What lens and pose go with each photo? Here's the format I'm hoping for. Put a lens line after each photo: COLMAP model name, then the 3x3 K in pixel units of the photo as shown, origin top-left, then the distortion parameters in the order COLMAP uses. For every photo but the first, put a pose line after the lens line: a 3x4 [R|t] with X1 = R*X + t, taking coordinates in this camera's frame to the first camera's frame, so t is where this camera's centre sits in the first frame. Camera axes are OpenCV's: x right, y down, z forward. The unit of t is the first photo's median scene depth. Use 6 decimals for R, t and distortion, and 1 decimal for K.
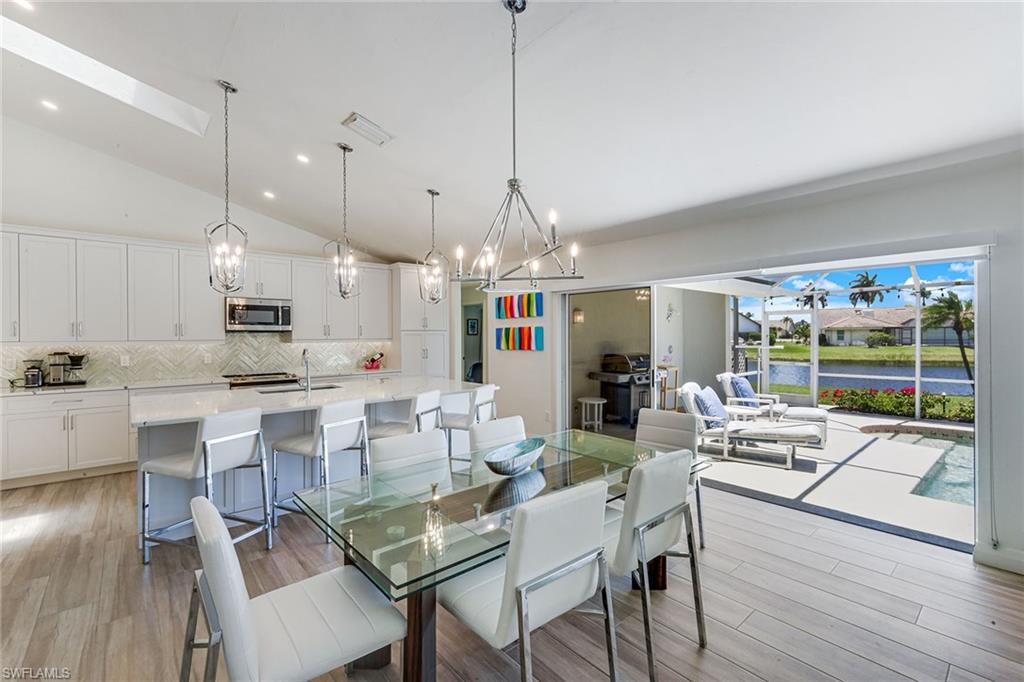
lens RADIAL K [[447.9, 0, 512.0], [0, 447.9, 333.0], [0, 0, 1]] dist [-0.000928, 0.000143]
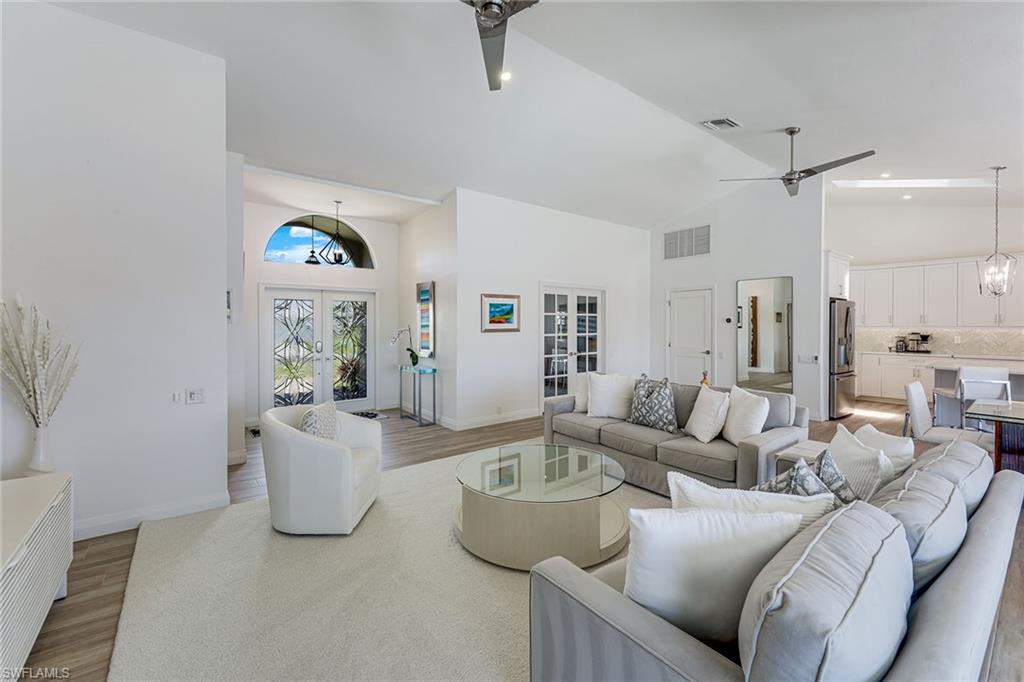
lens RADIAL K [[422.6, 0, 507.5], [0, 422.6, 333.3], [0, 0, 1]] dist [0.001874, 0.000084]
pose [[-0.051283, 0.025295, -0.998364, 0.565021], [0.005844, 0.999670, 0.025028, -0.003910], [0.998667, -0.004551, -0.051414, -0.389730]]
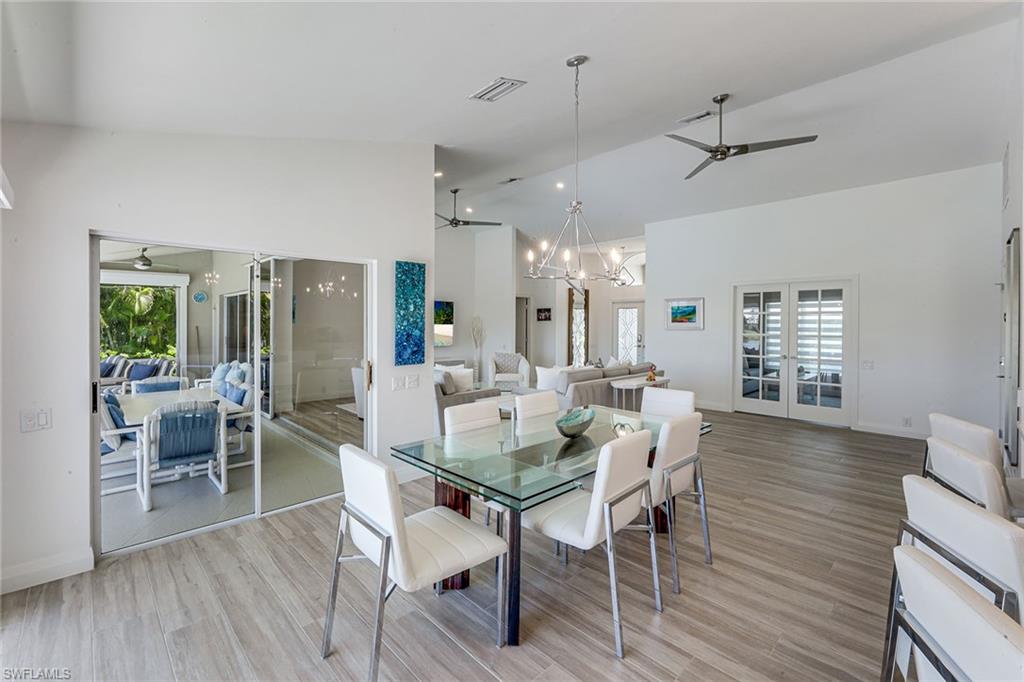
lens RADIAL K [[450.4, 0, 511.6], [0, 450.4, 326.0], [0, 0, 1]] dist [0.000288, -0.000029]
pose [[-0.999486, -0.000798, -0.032039, 0.085822], [-0.000872, 0.999997, 0.002301, 0.005357], [0.032037, 0.002327, -0.999484, 0.880526]]
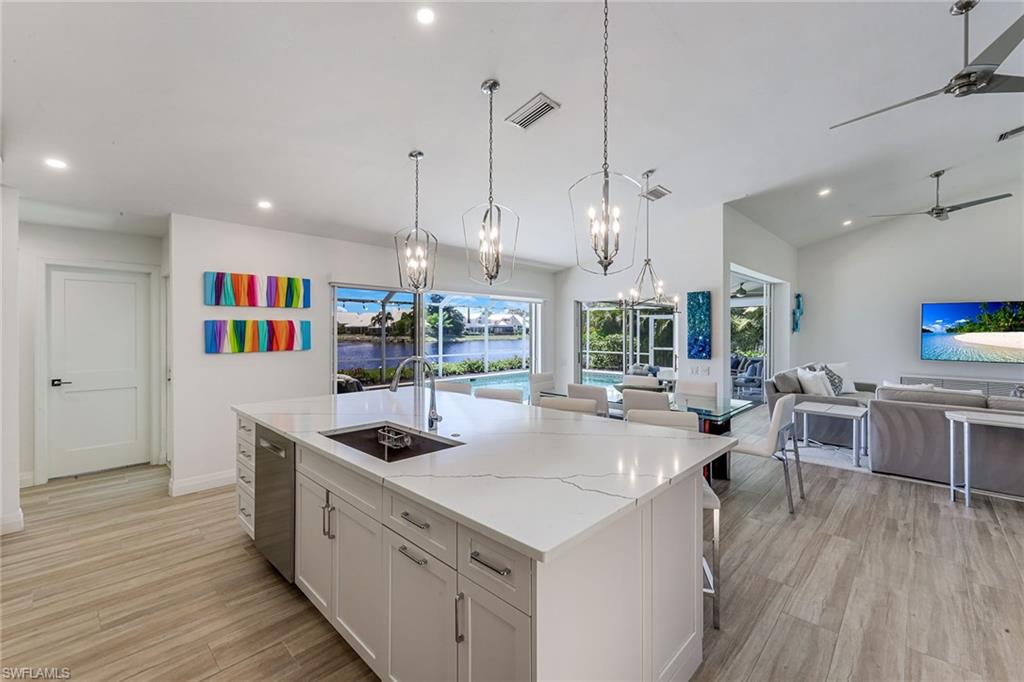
lens RADIAL K [[429.8, 0, 508.5], [0, 429.8, 331.8], [0, 0, 1]] dist [-0.000711, -0.000120]
pose [[-0.095340, 0.001075, 0.995444, -0.751681], [-0.002331, 0.999996, -0.001303, 0.005444], [-0.995442, -0.002445, -0.095338, 0.706141]]
